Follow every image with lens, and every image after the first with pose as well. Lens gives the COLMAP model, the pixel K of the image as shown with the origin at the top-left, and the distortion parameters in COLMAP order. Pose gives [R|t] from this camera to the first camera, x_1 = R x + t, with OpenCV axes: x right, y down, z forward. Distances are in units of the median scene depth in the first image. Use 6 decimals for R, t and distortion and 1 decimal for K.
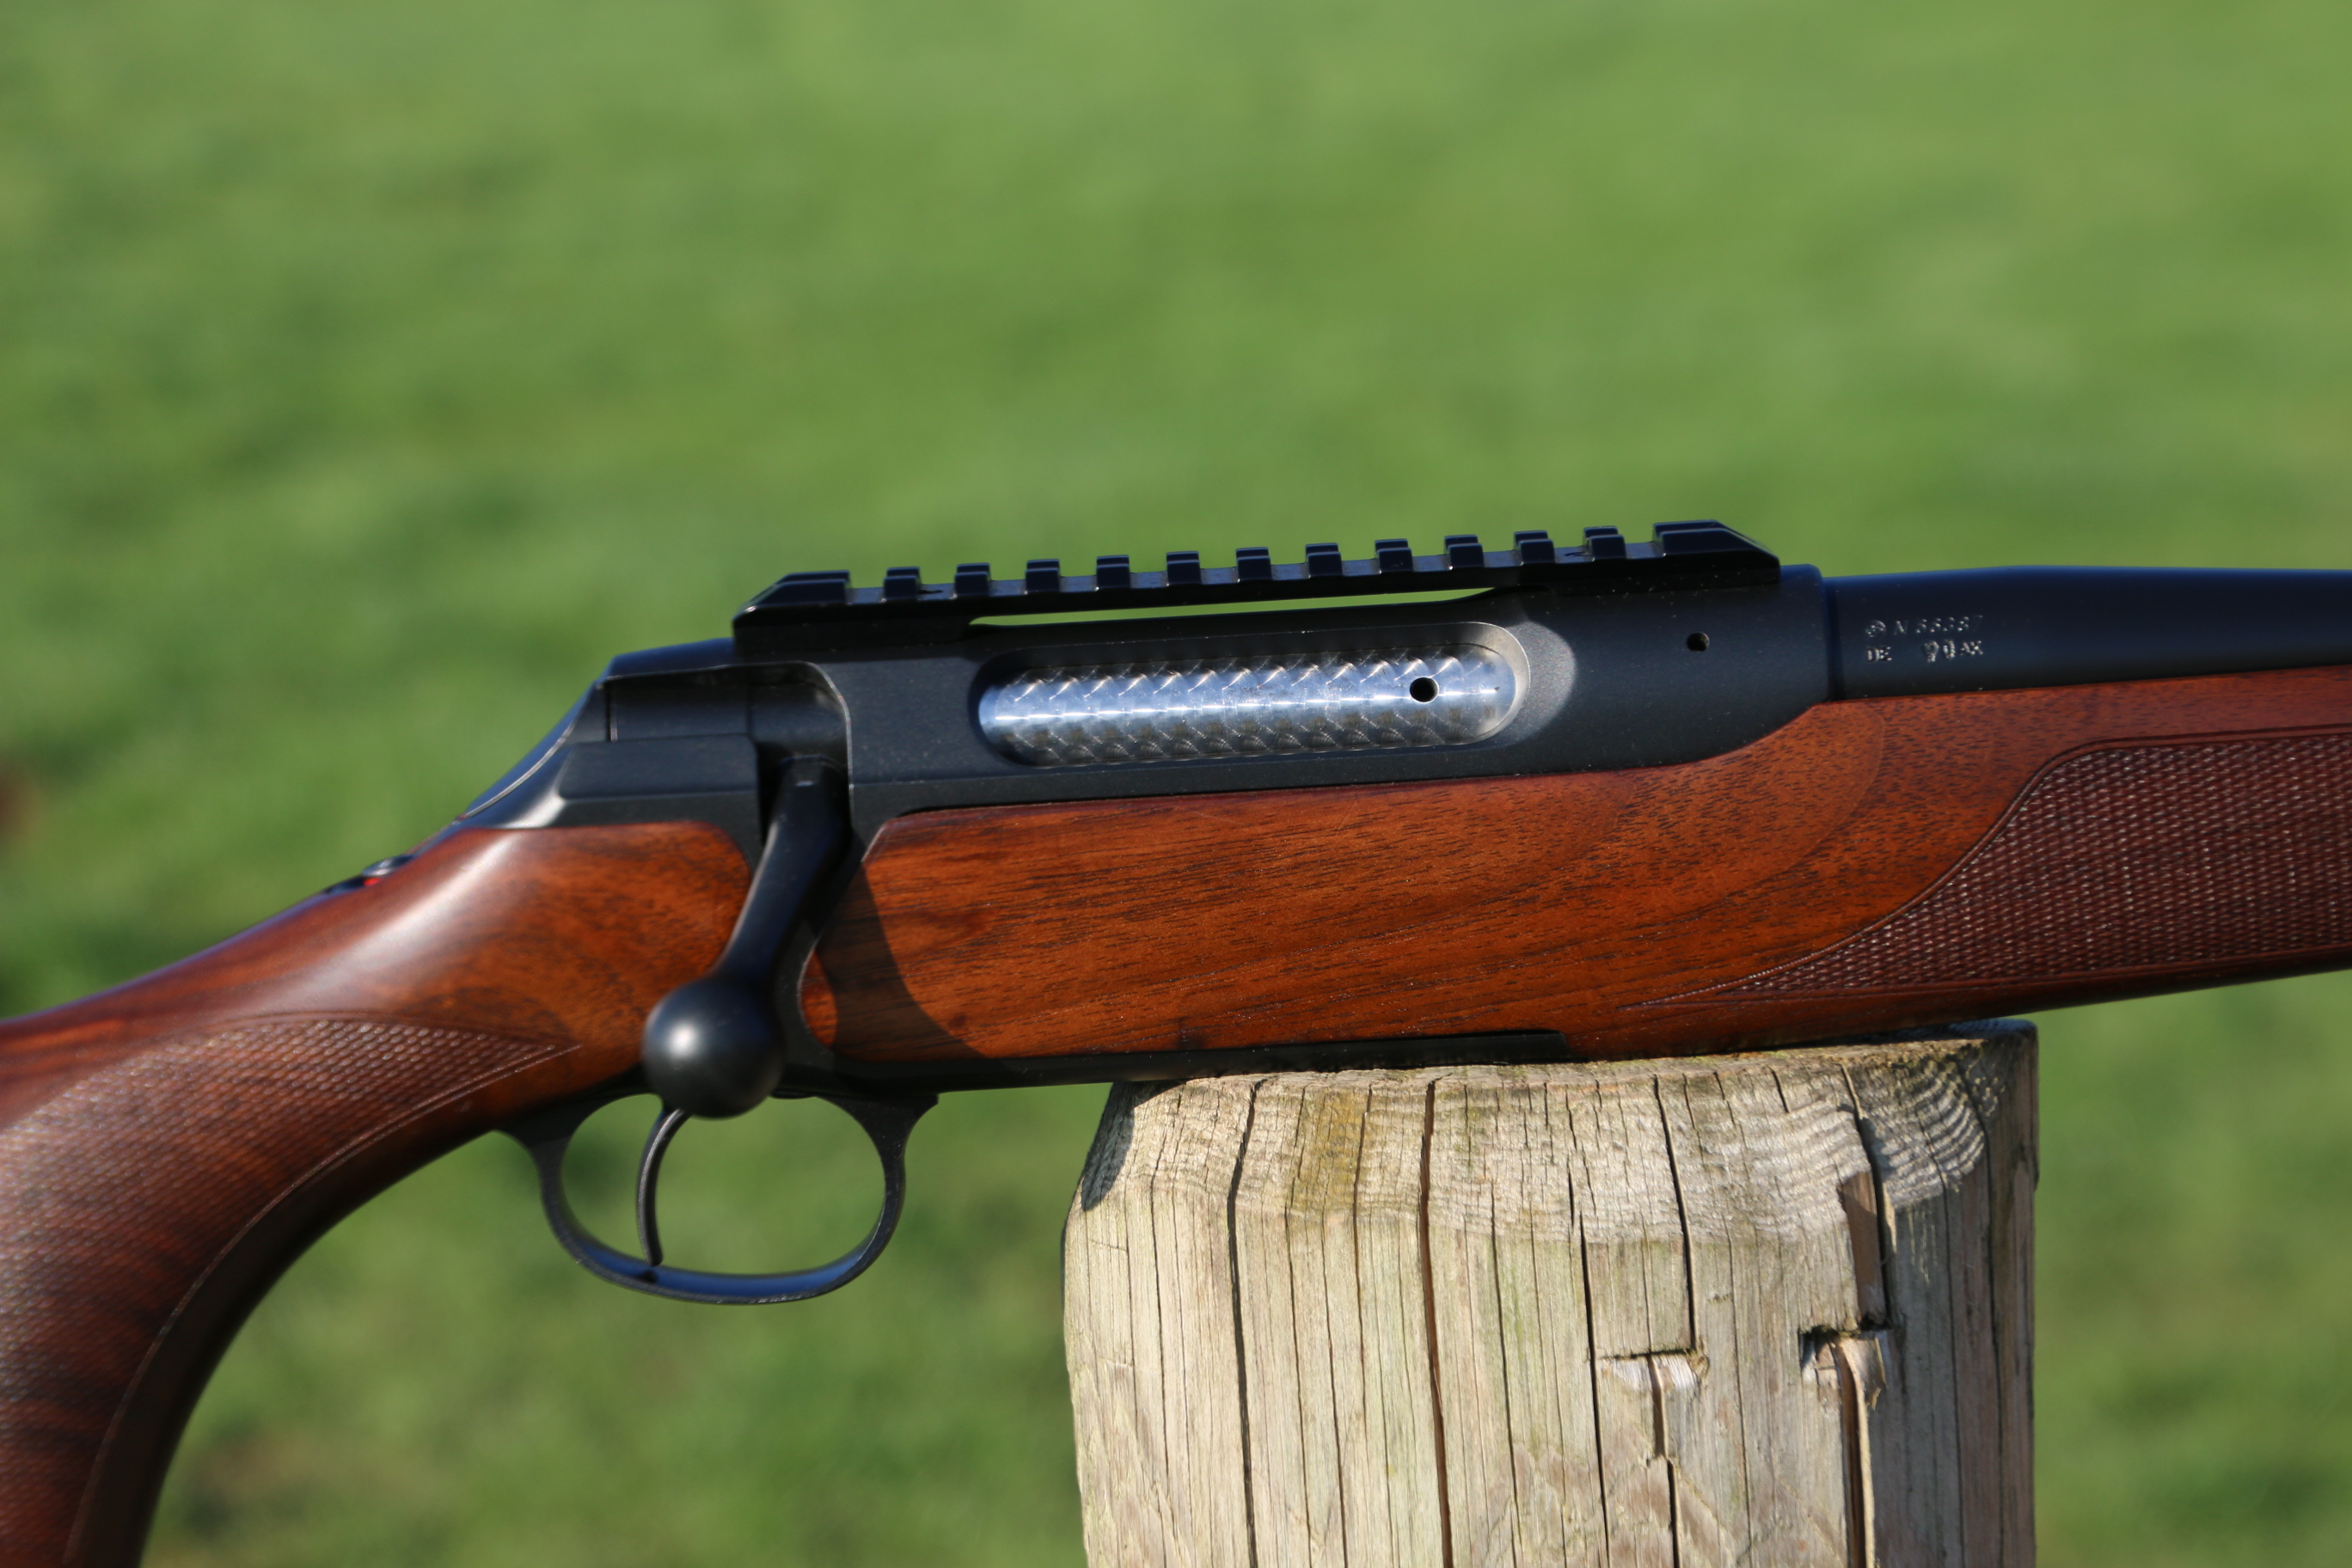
lens RADIAL K [[6599.0, 0, 1181.8], [0, 6599.0, 776.2], [0, 0, 1]] dist [0.090080, 0.000000]
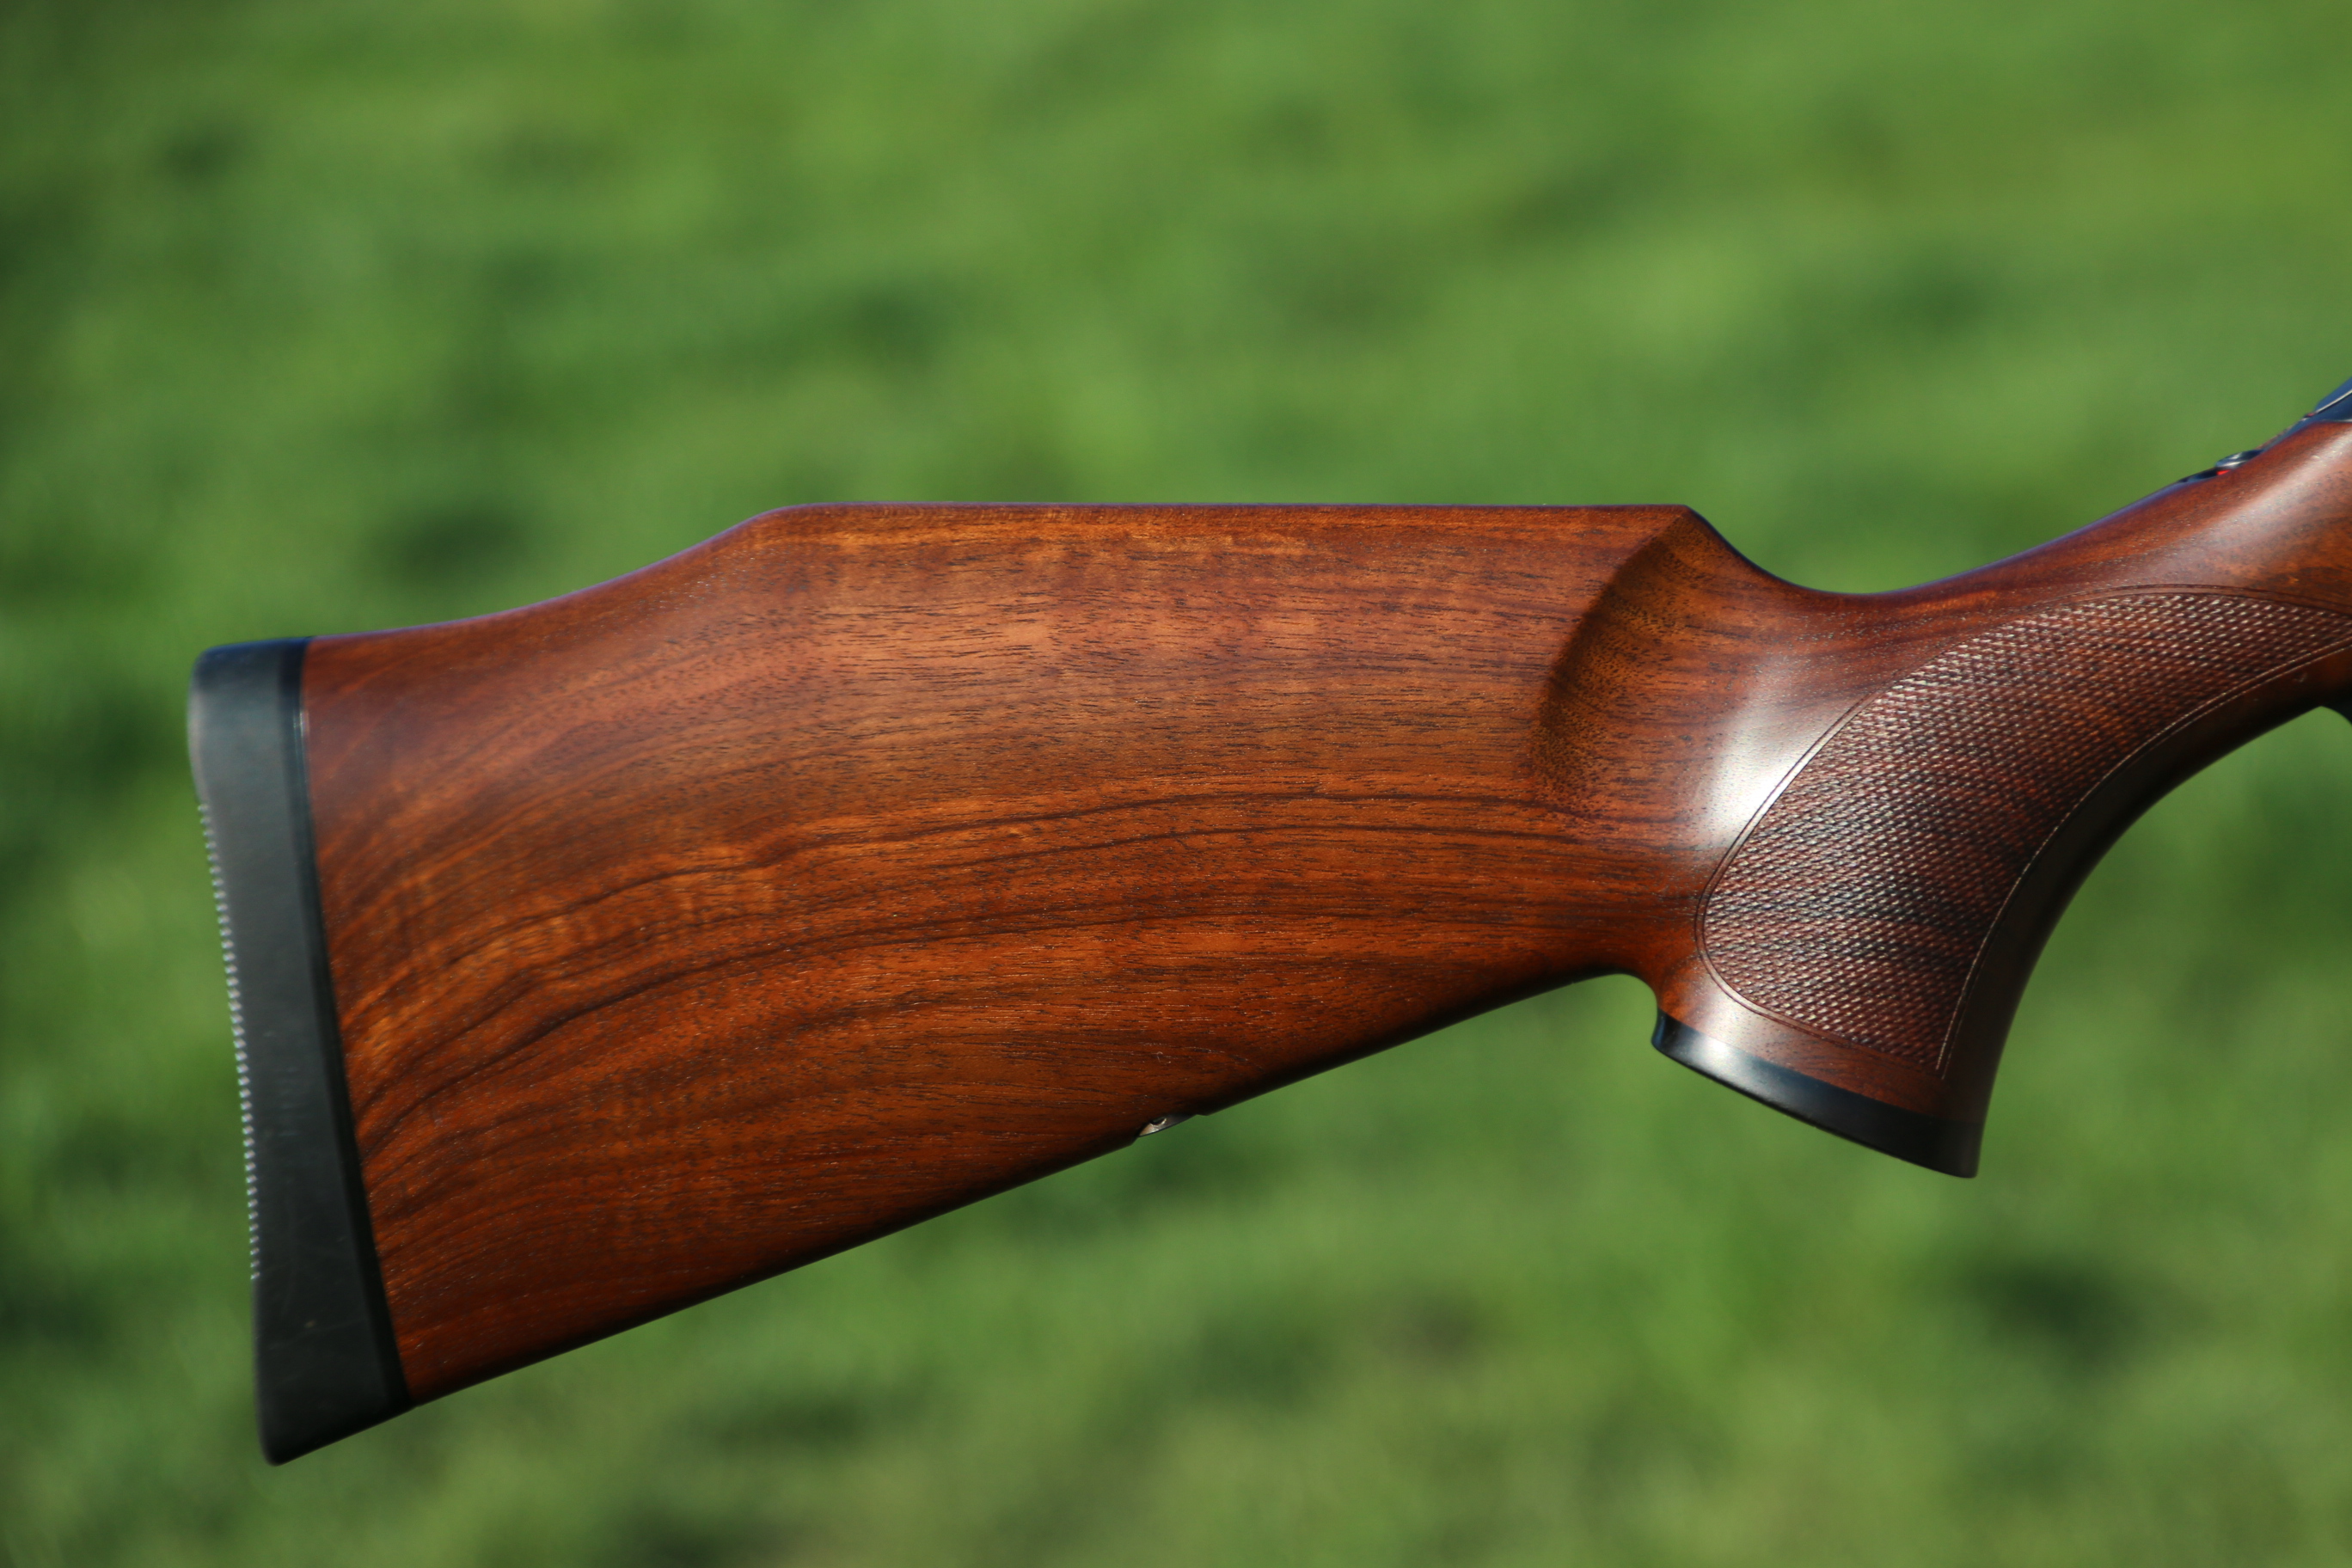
lens RADIAL K [[11765.2, 0, 1178.6], [0, 11765.2, 793.2], [0, 0, 1]] dist [2.295226, 0.000000]
pose [[0.987426, 0.018112, -0.157038, 0.022973], [-0.018541, 0.999827, -0.001264, 0.076548], [0.156988, 0.004160, 0.987592, -1.043983]]
